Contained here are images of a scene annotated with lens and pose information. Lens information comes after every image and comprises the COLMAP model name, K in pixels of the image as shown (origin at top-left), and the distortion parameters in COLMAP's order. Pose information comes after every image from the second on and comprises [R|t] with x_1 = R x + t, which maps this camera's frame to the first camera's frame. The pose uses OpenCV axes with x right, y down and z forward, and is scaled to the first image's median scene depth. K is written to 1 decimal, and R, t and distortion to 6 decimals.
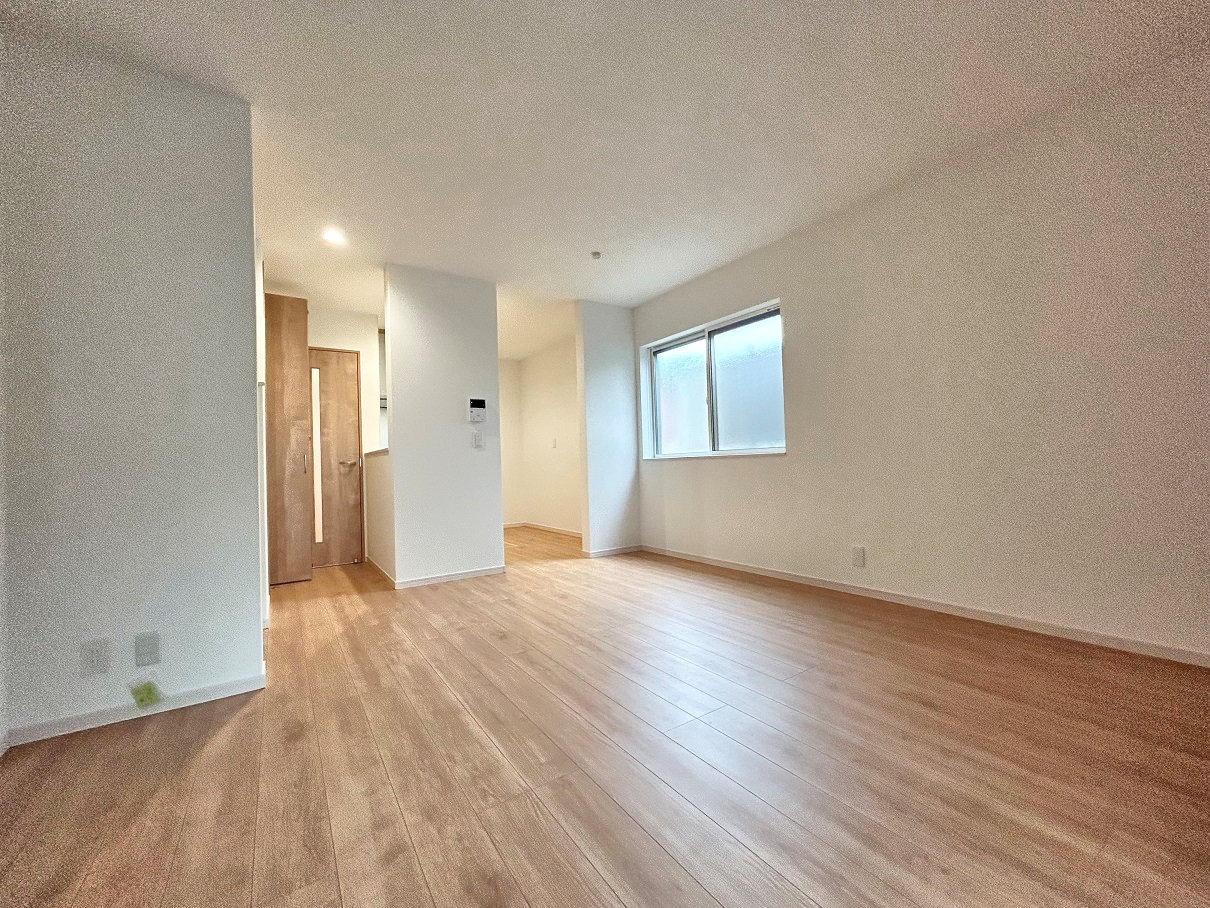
lens RADIAL K [[486.3, 0, 602.5], [0, 486.3, 453.0], [0, 0, 1]] dist [0.000178, -0.000034]
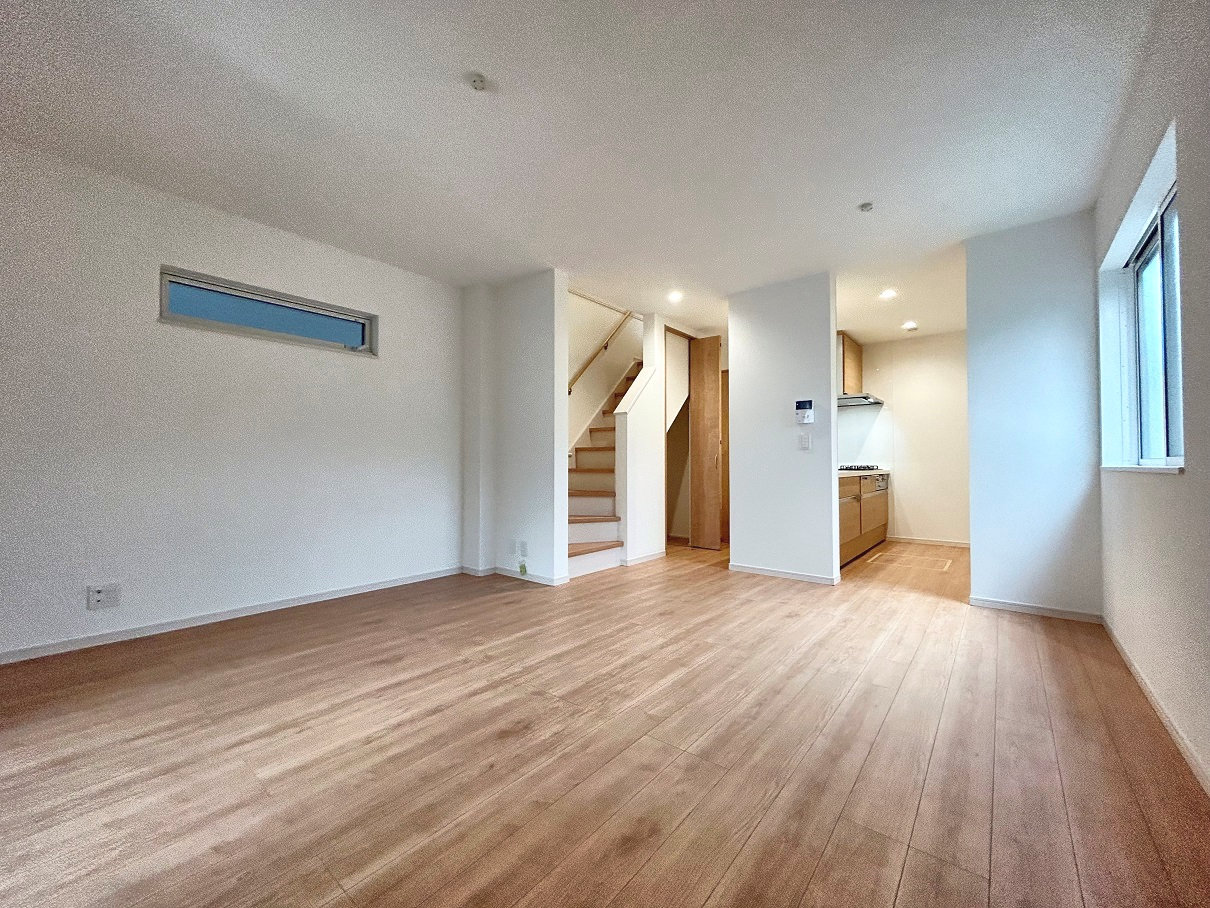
lens RADIAL K [[486.3, 0, 602.5], [0, 486.3, 453.0], [0, 0, 1]] dist [0.000178, -0.000034]
pose [[0.289574, 0.011334, -0.957089, 0.918643], [0.010623, 0.999830, 0.015054, -0.038961], [0.957097, -0.014526, 0.289404, 0.532762]]
